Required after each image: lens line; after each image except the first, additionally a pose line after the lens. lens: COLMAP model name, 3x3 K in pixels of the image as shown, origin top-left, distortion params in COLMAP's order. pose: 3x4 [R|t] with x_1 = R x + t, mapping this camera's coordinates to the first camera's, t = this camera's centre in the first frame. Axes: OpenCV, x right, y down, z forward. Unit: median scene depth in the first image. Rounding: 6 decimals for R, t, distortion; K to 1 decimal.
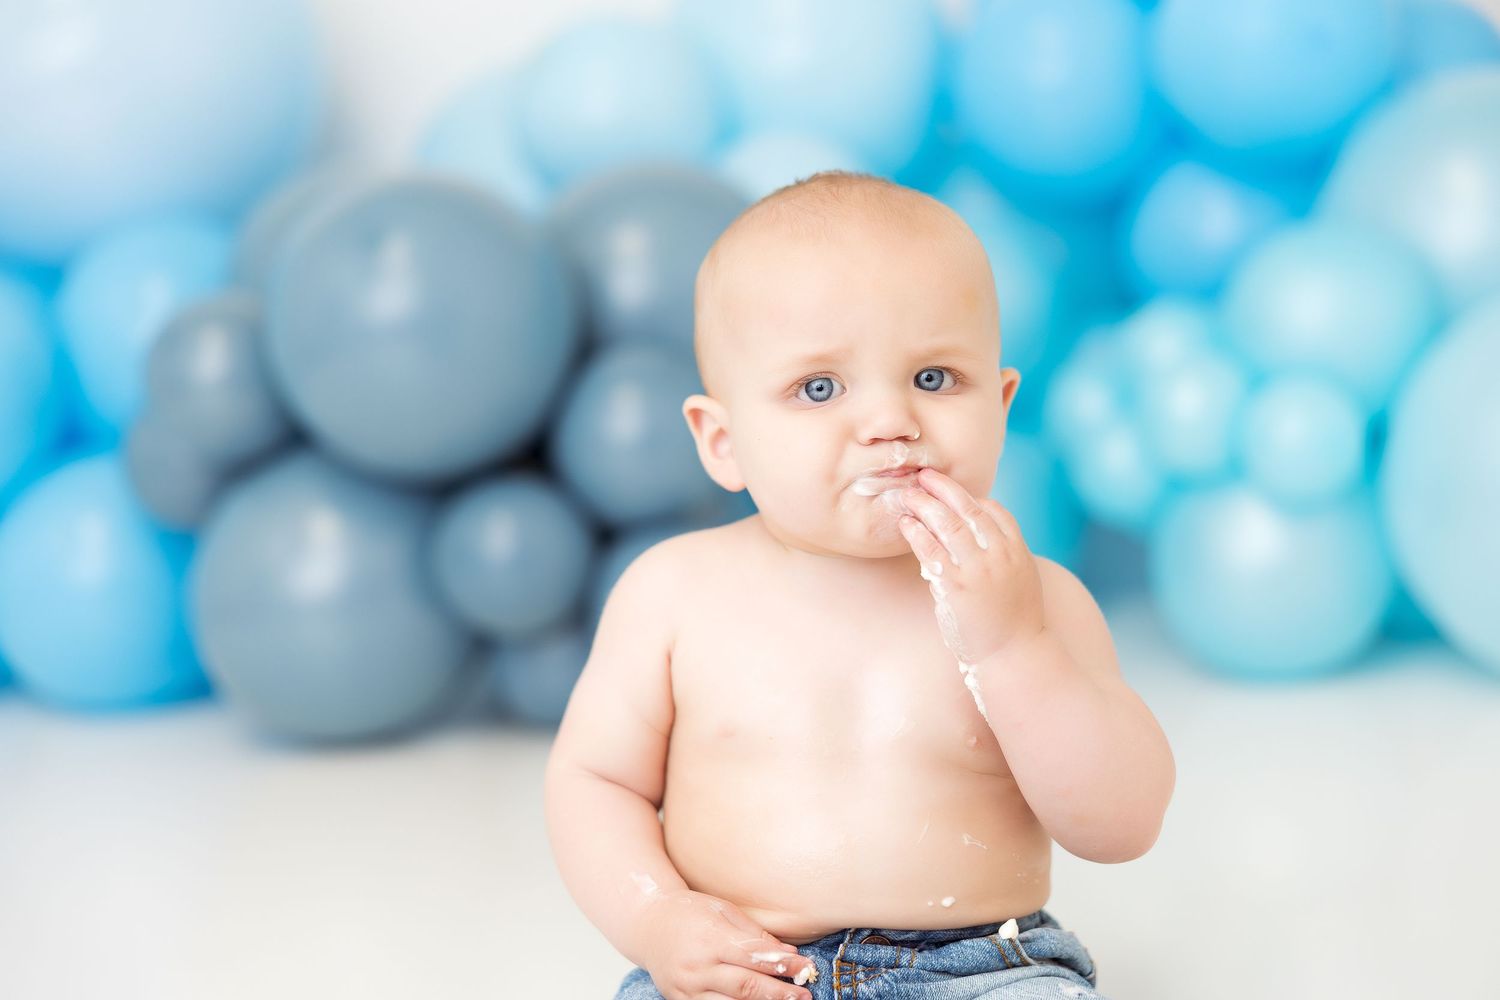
lens RADIAL K [[2755.3, 0, 763.1], [0, 2755.3, 456.0], [0, 0, 1]] dist [0.011729, 0.000000]
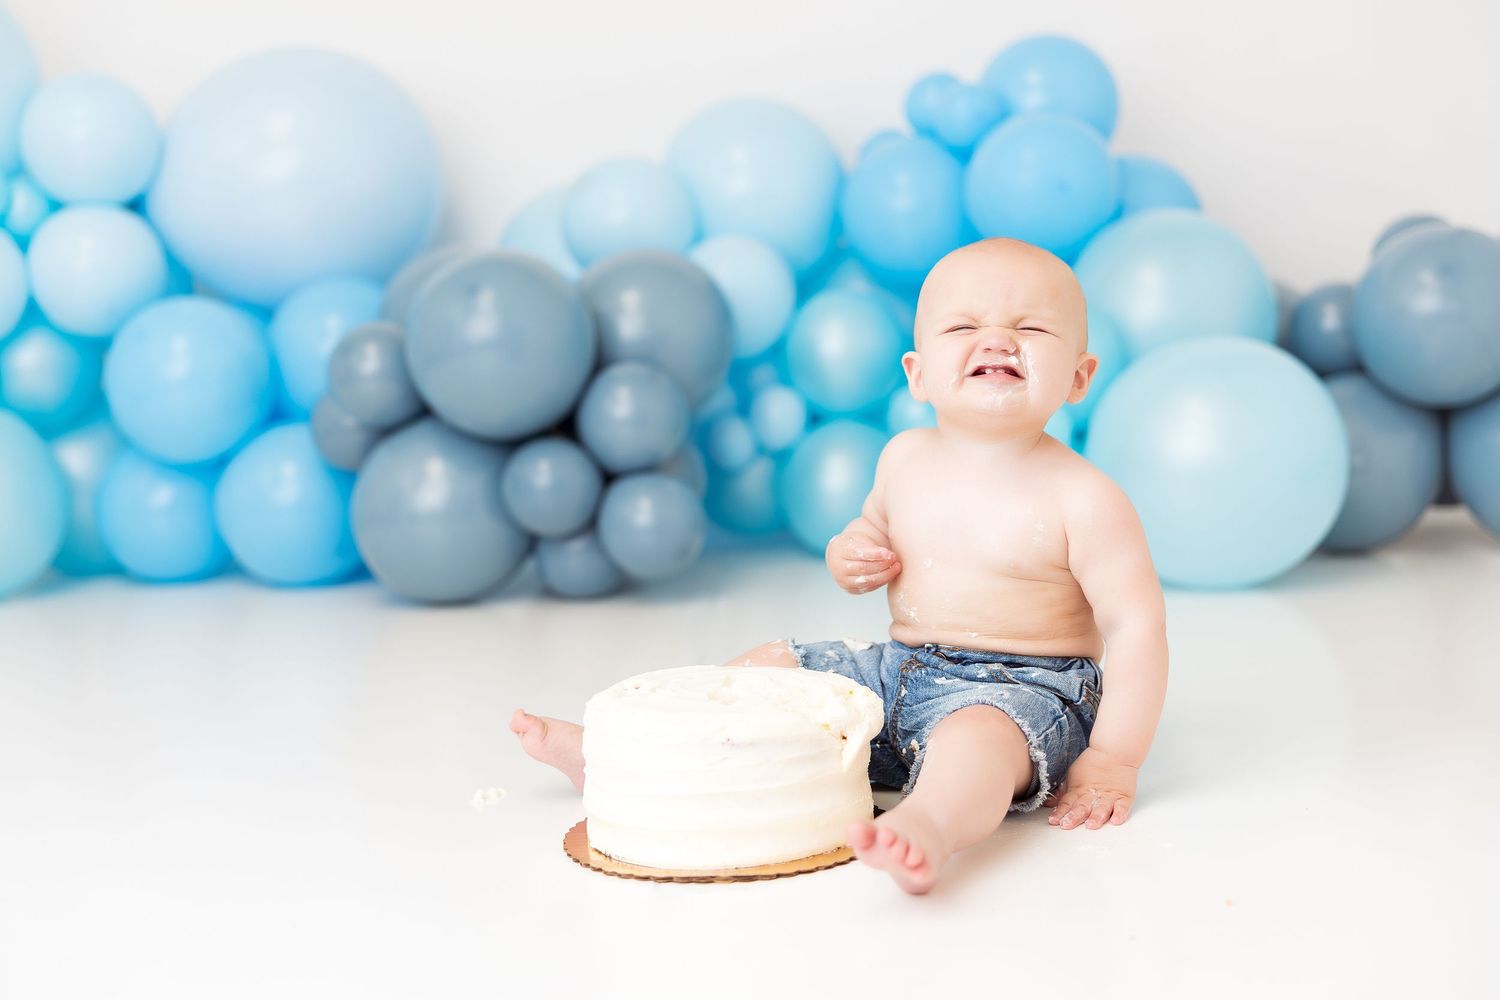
lens RADIAL K [[2137.1, 0, 742.4], [0, 2137.1, 509.6], [0, 0, 1]] dist [0.035797, 0.000000]
pose [[0.999408, 0.032863, -0.010193, 0.035371], [-0.032811, 0.999448, 0.005241, 0.038188], [0.010360, -0.004903, 0.999934, -0.264419]]
